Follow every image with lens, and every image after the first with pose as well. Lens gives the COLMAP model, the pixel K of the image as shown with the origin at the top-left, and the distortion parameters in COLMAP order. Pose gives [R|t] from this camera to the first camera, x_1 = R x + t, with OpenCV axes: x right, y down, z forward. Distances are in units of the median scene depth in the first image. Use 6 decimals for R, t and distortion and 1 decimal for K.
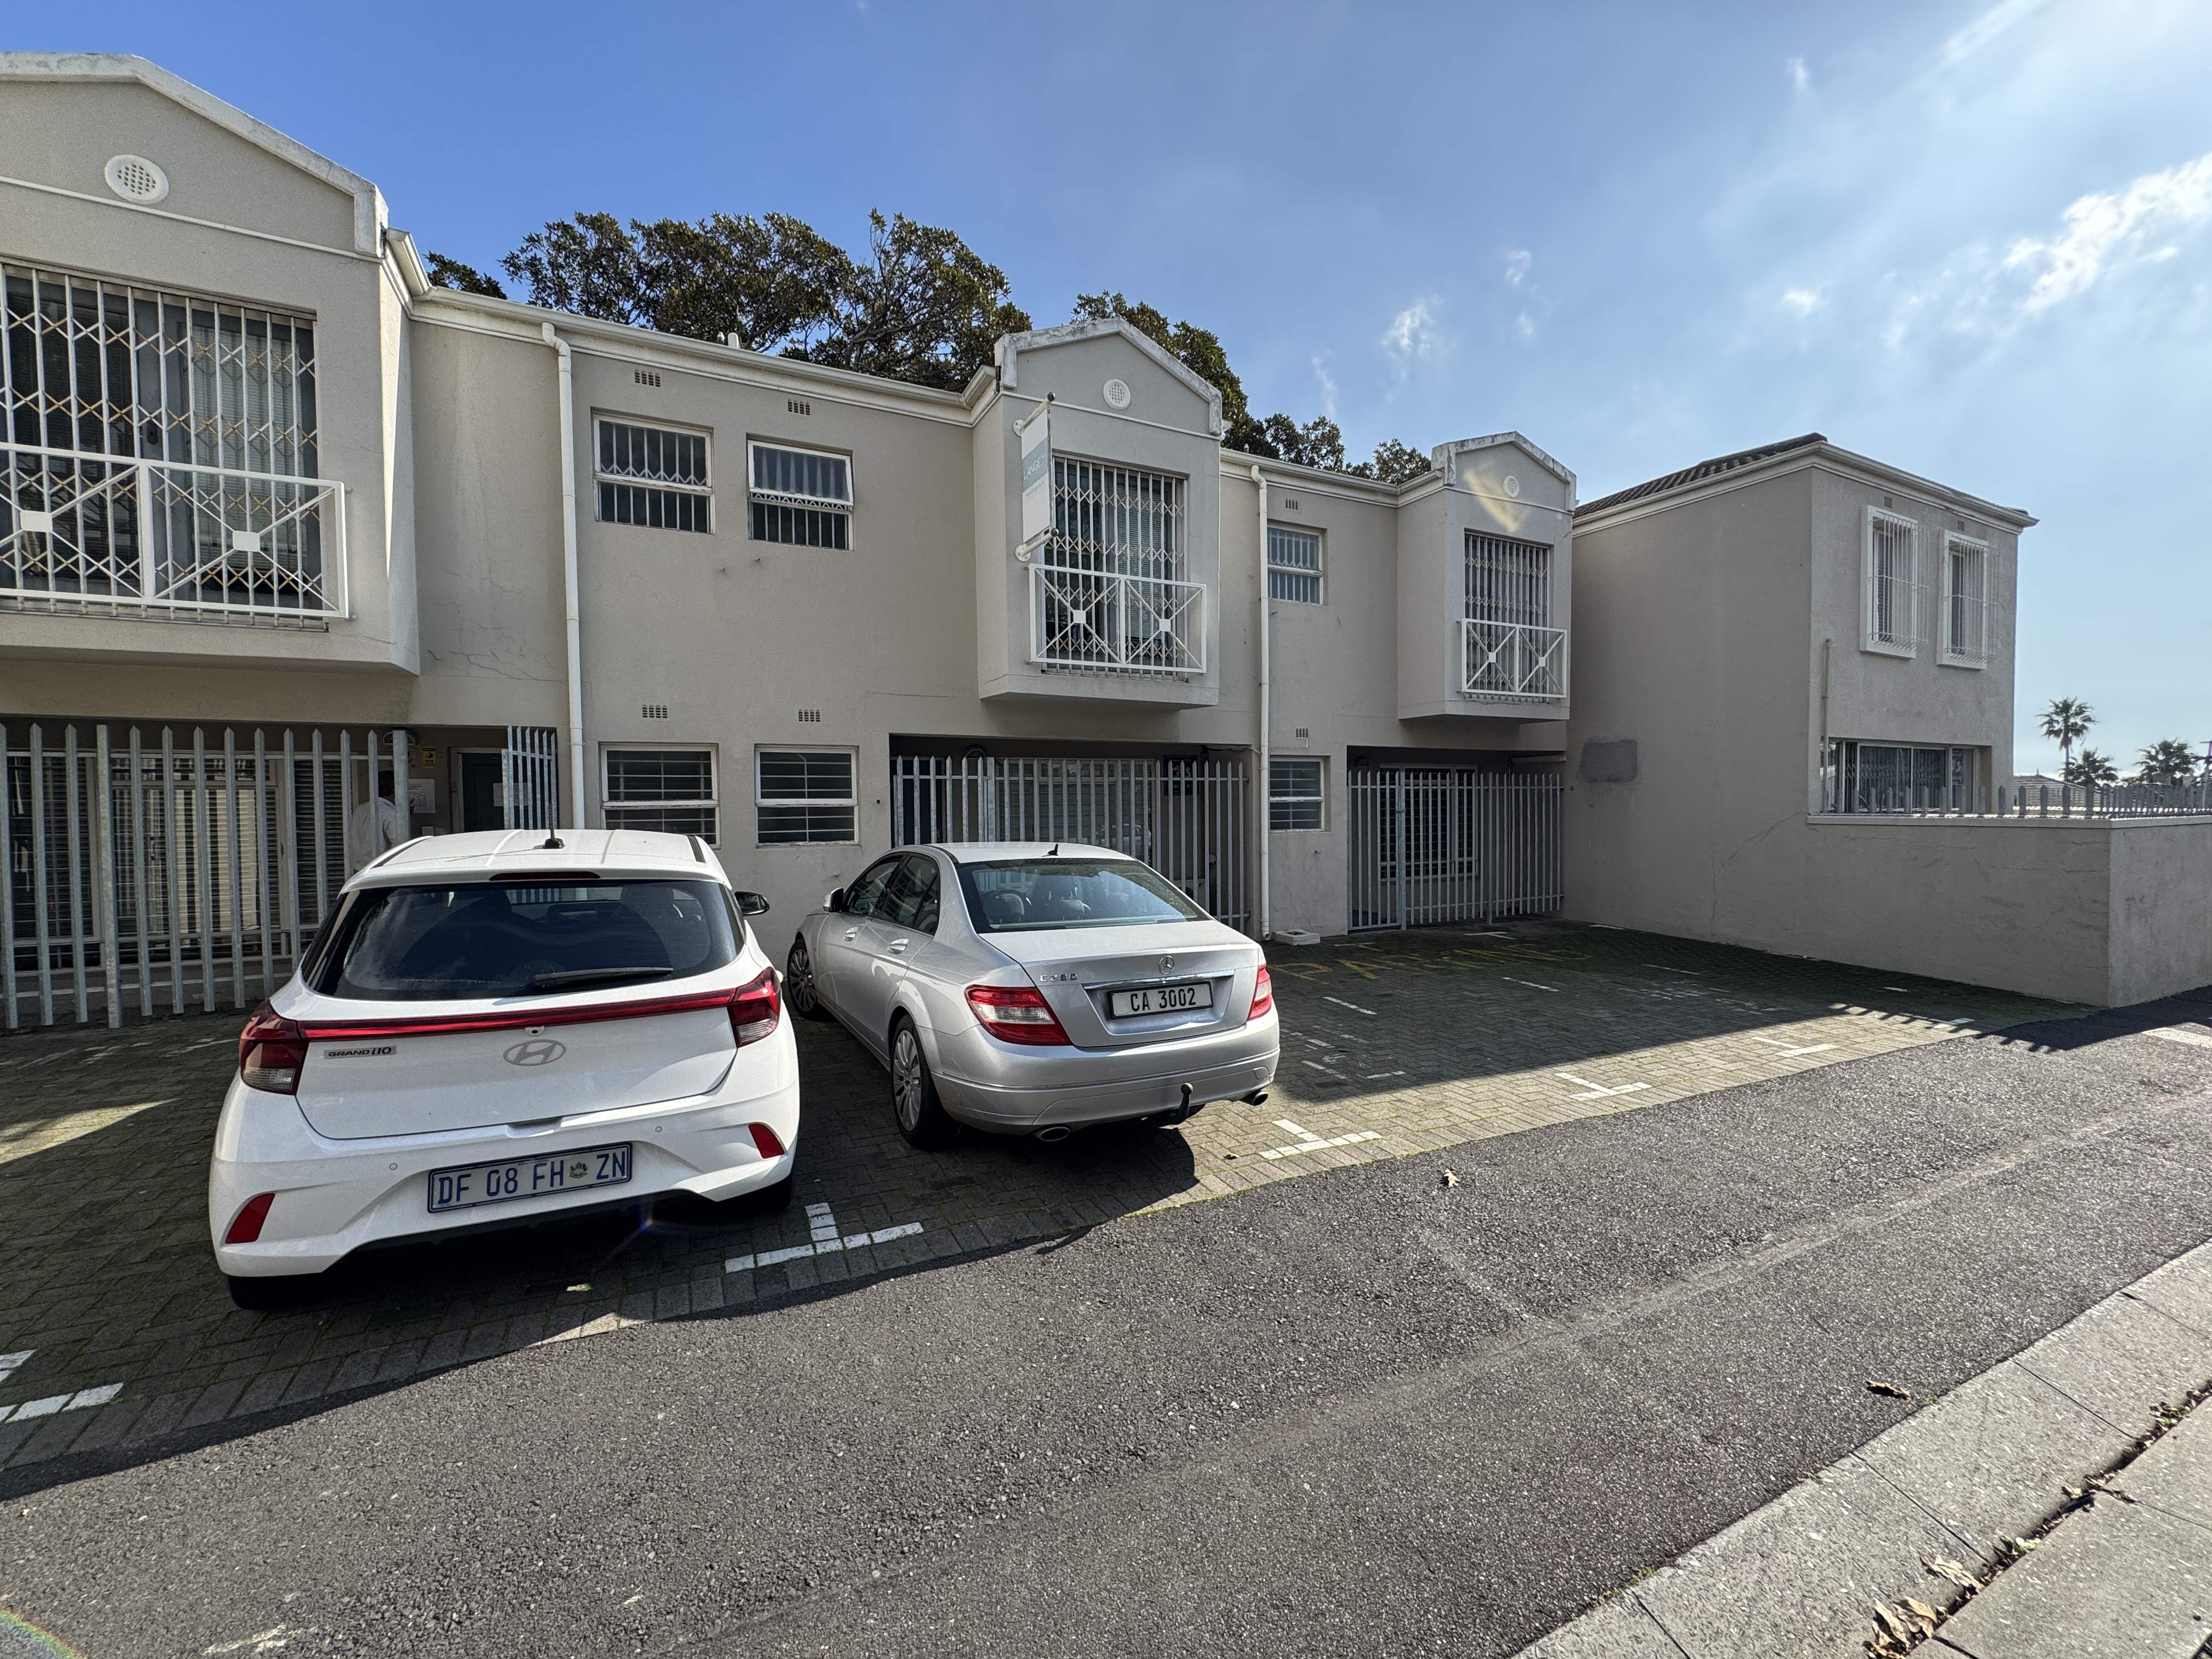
lens RADIAL K [[883.5, 0, 1110.0], [0, 883.5, 830.3], [0, 0, 1]] dist [-0.003450, 0.000980]
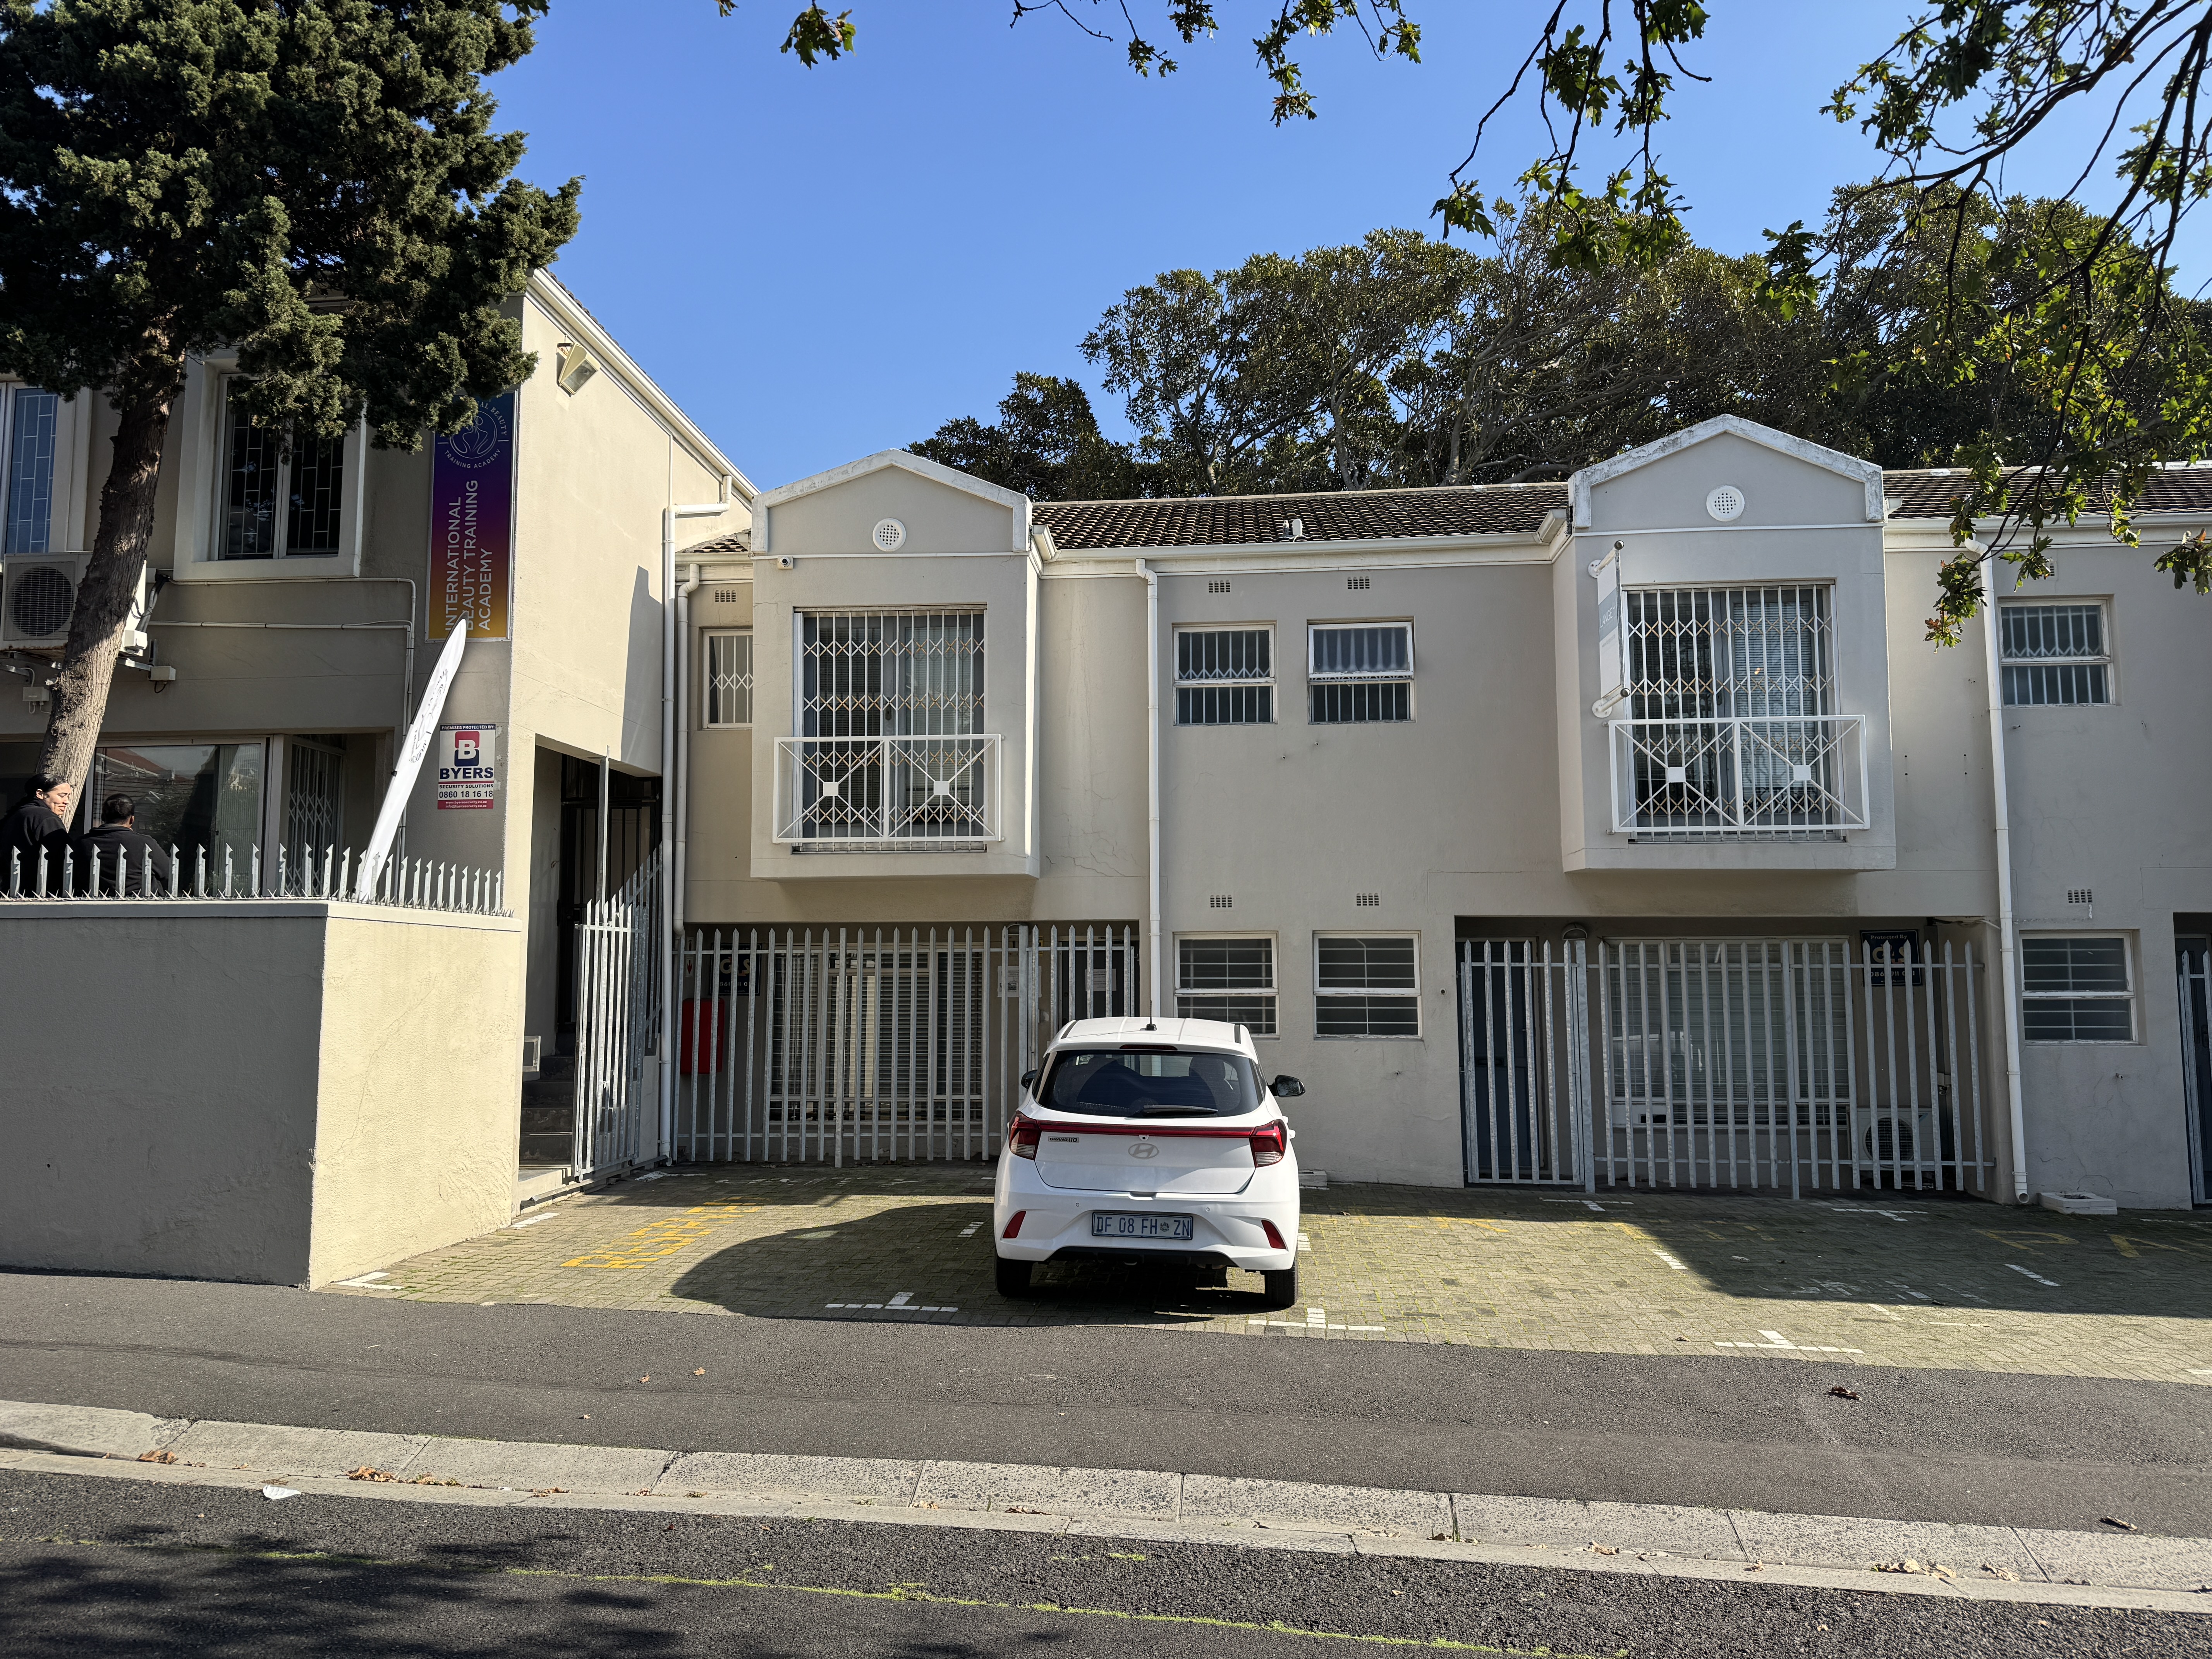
lens RADIAL K [[1525.6, 0, 1099.1], [0, 1525.6, 843.6], [0, 0, 1]] dist [0.068136, -0.081326]
pose [[0.843974, -0.038745, -0.534984, 0.284925], [-0.023764, 0.993708, -0.109456, -0.004148], [0.535858, 0.105091, 0.837742, -0.512868]]
